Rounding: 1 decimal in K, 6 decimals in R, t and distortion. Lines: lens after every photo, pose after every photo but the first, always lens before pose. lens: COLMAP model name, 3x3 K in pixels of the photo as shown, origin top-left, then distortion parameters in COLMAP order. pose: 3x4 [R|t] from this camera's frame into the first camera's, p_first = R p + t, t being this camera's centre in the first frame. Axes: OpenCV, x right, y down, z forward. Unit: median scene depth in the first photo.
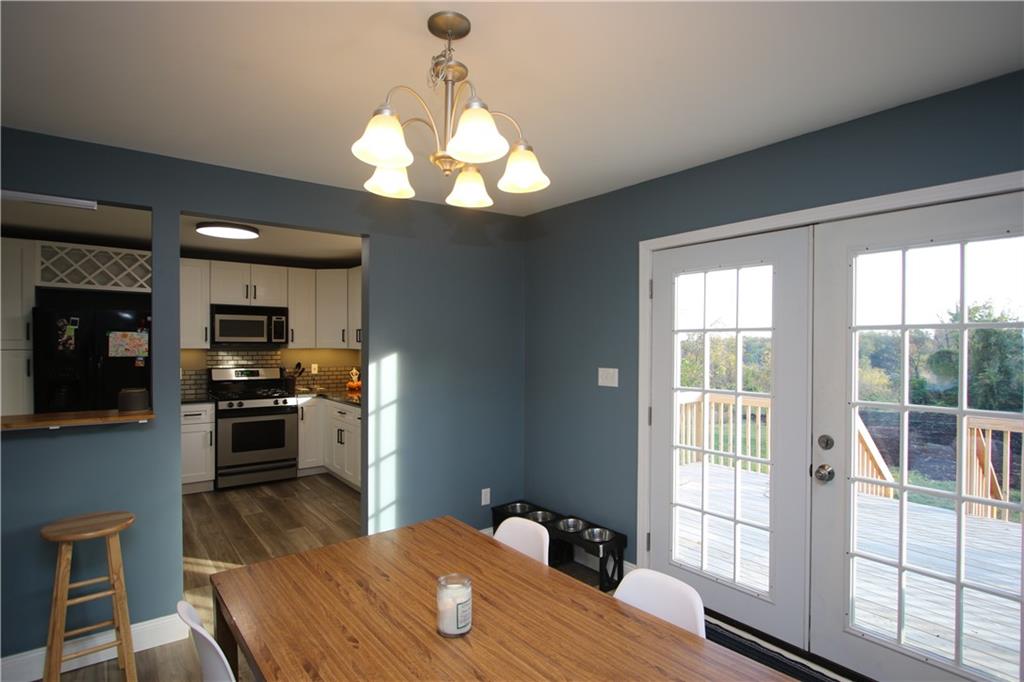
lens RADIAL K [[523.2, 0, 511.7], [0, 523.2, 343.3], [0, 0, 1]] dist [0.001349, 0.000270]
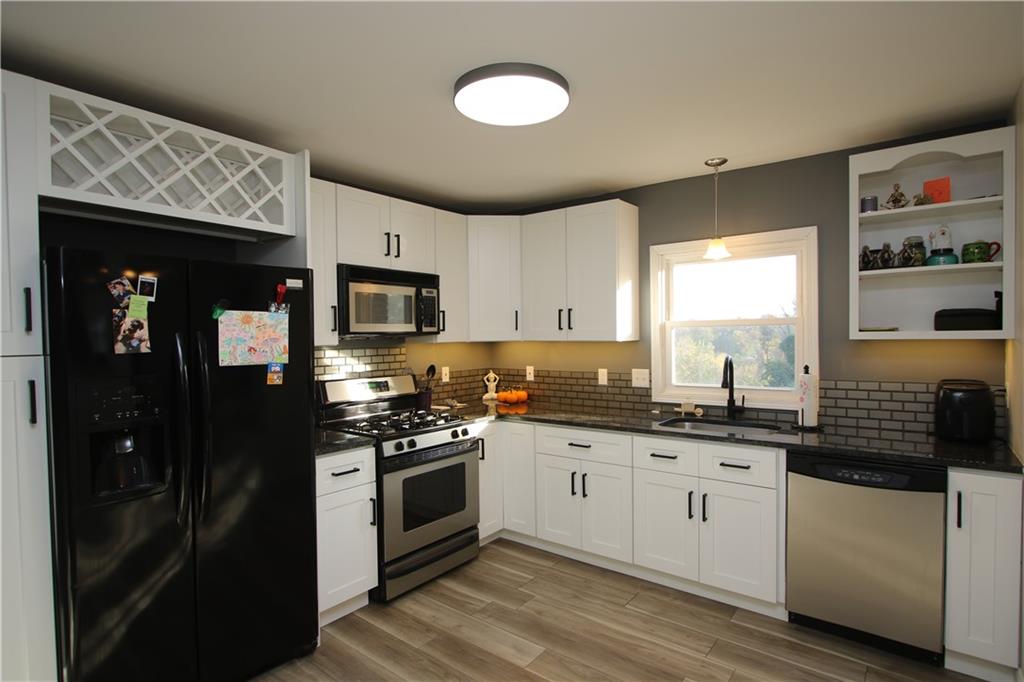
lens RADIAL K [[523.2, 0, 513.3], [0, 523.2, 343.7], [0, 0, 1]] dist [0.001349, 0.000270]
pose [[0.965921, -0.020824, 0.257999, -0.560632], [0.016965, 0.999709, 0.017172, 0.002490], [-0.258281, -0.012210, 0.965993, 0.438911]]
